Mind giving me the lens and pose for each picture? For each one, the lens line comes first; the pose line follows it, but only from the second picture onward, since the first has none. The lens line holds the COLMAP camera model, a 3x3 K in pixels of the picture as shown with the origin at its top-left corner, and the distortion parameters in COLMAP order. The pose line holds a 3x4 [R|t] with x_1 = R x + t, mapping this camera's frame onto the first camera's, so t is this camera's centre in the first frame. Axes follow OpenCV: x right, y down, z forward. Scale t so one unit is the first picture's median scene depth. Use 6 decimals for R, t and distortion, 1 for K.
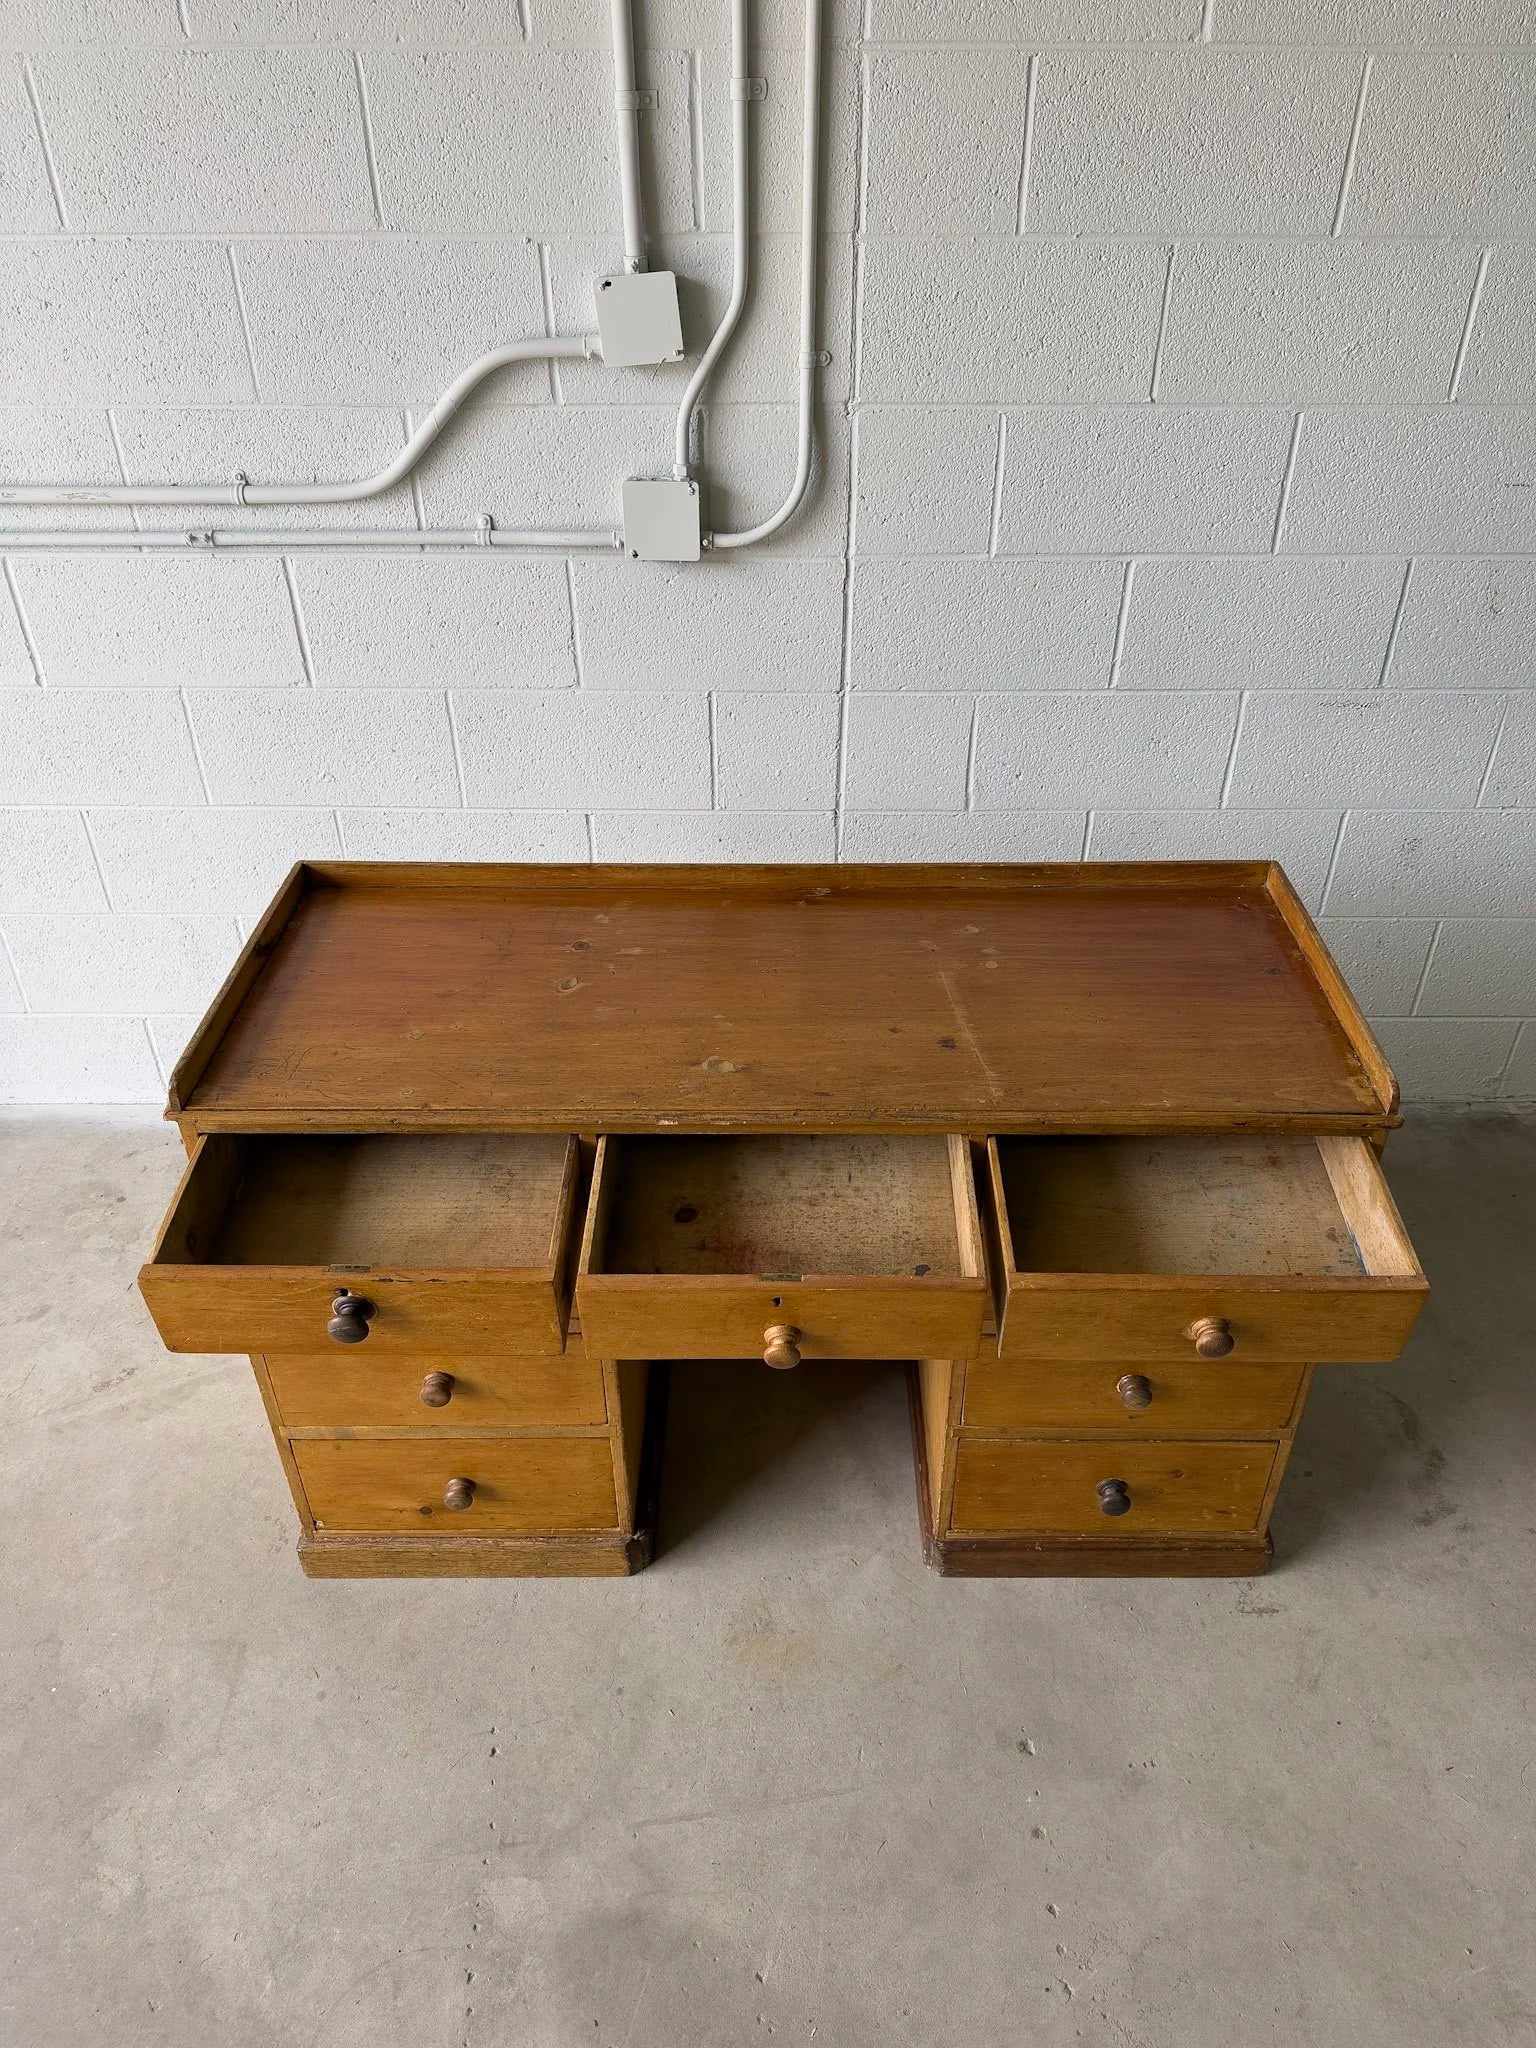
lens RADIAL K [[1458.0, 0, 778.0], [0, 1458.0, 1029.3], [0, 0, 1]] dist [0.010192, -0.011894]
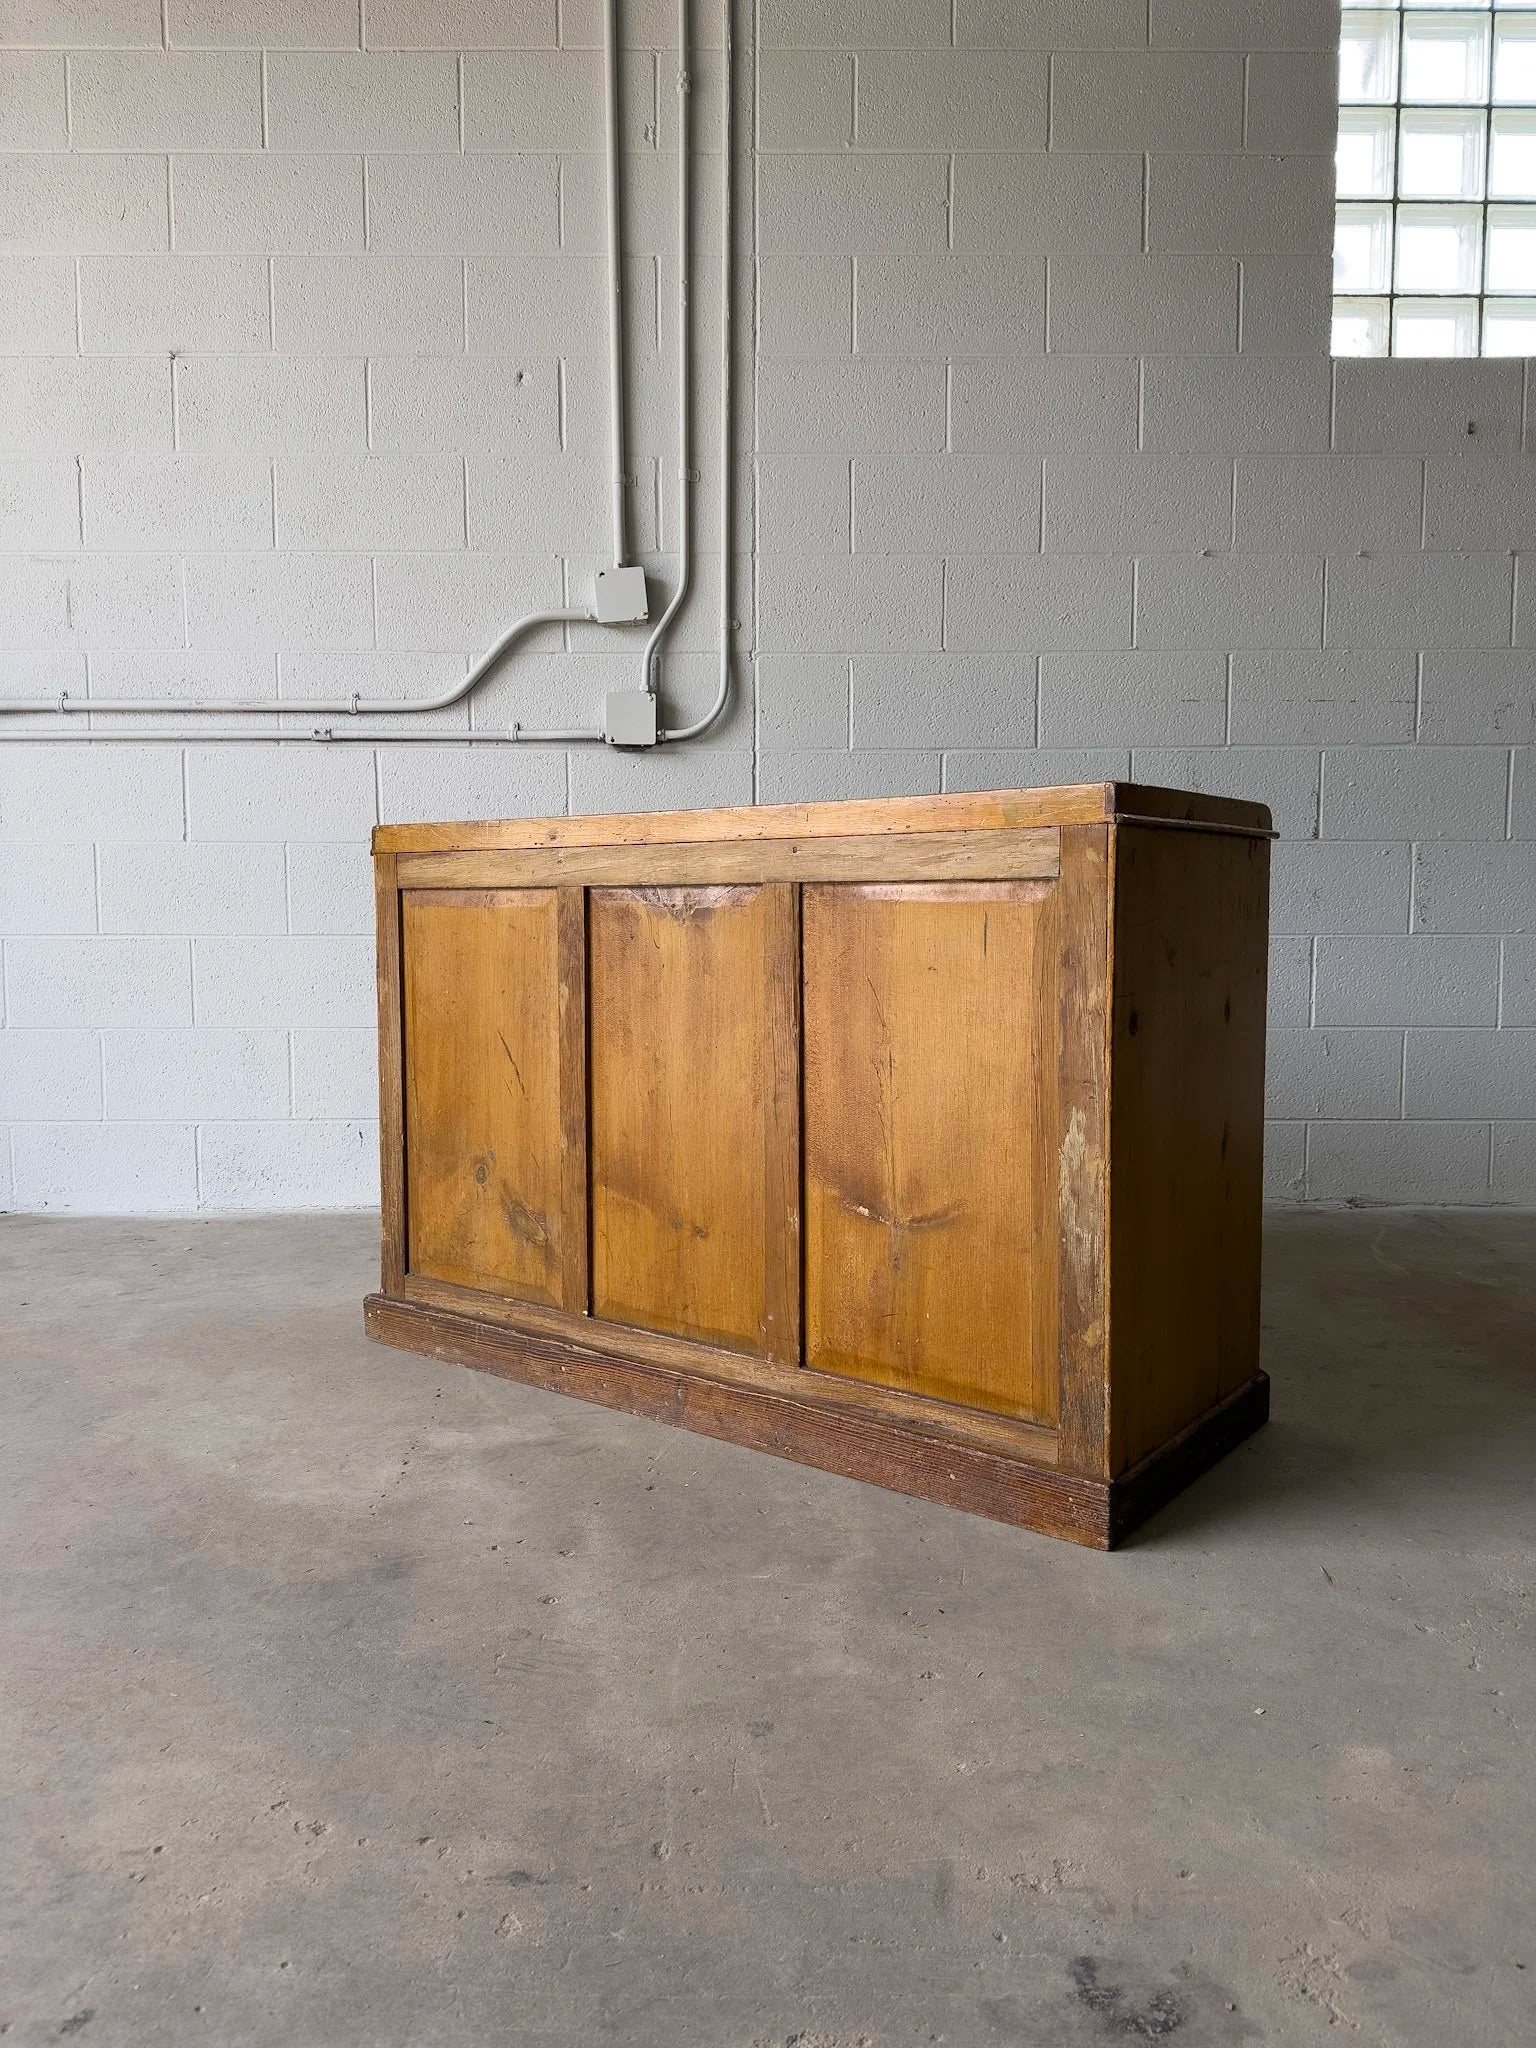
lens RADIAL K [[1457.4, 0, 772.4], [0, 1457.4, 1023.6], [0, 0, 1]] dist [0.079602, -0.088946]
pose [[0.999972, -0.000793, 0.007385, 0.061657], [0.004445, 0.860454, -0.509508, 0.763231], [-0.005950, 0.509527, 0.860434, -0.166116]]
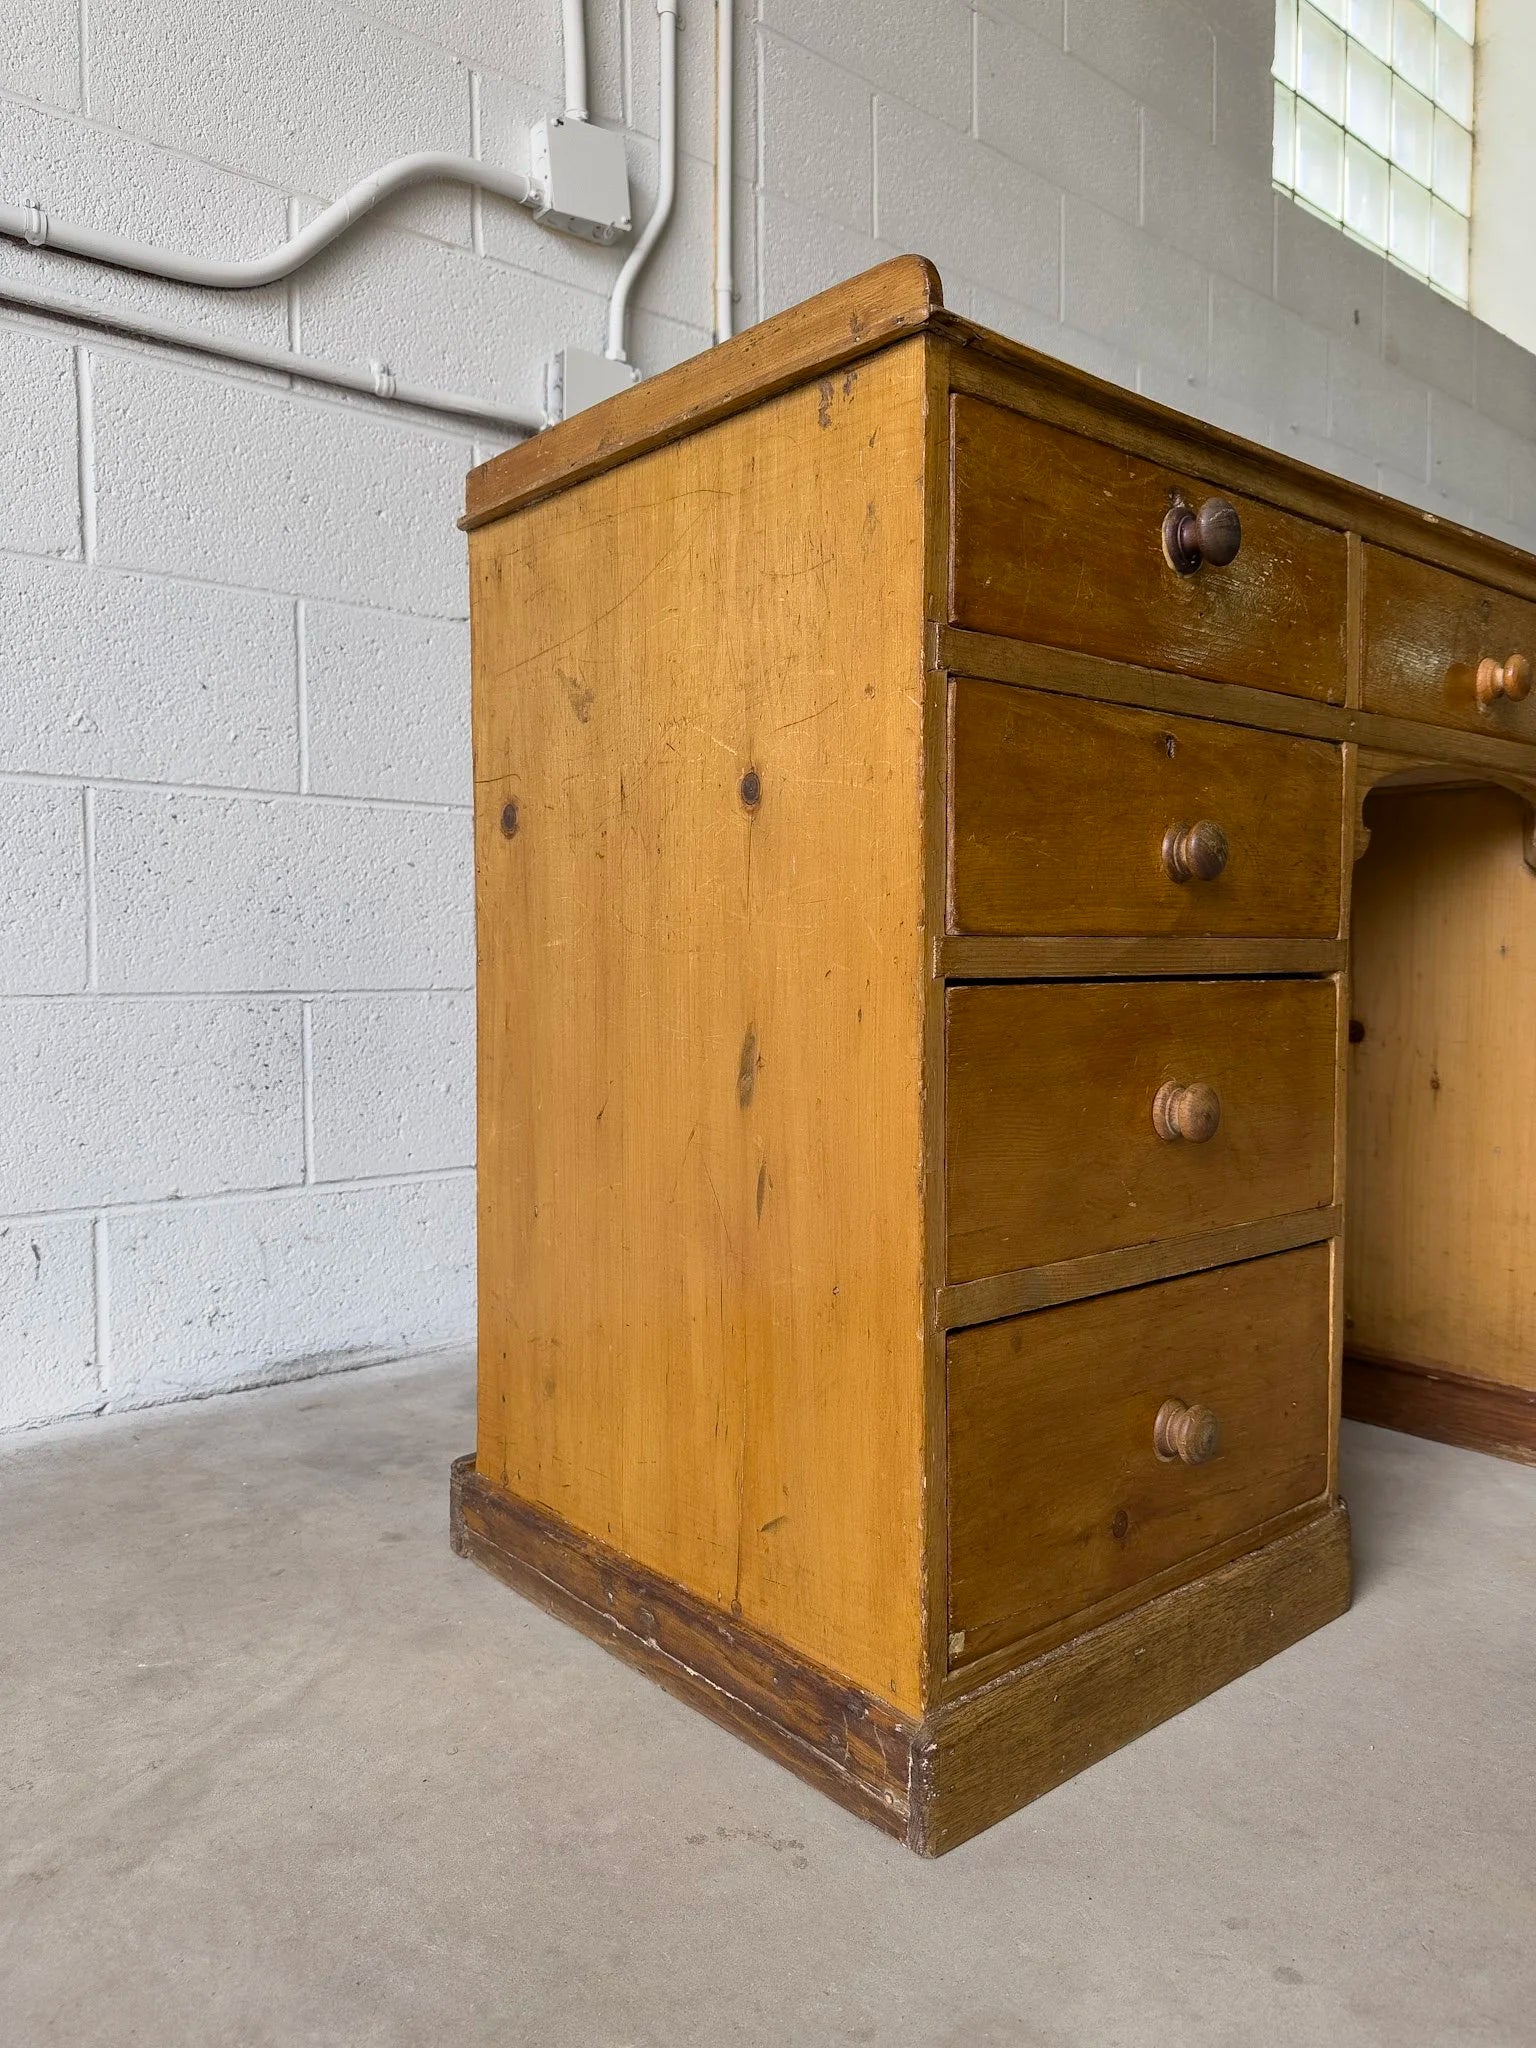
lens RADIAL K [[1473.4, 0, 786.8], [0, 1473.4, 1015.8], [0, 0, 1]] dist [-0.004331, -0.004339]
pose [[0.753198, -0.030571, 0.657083, -0.601049], [0.379488, 0.836119, -0.396097, 0.329615], [-0.537290, 0.547695, 0.641365, 0.652497]]
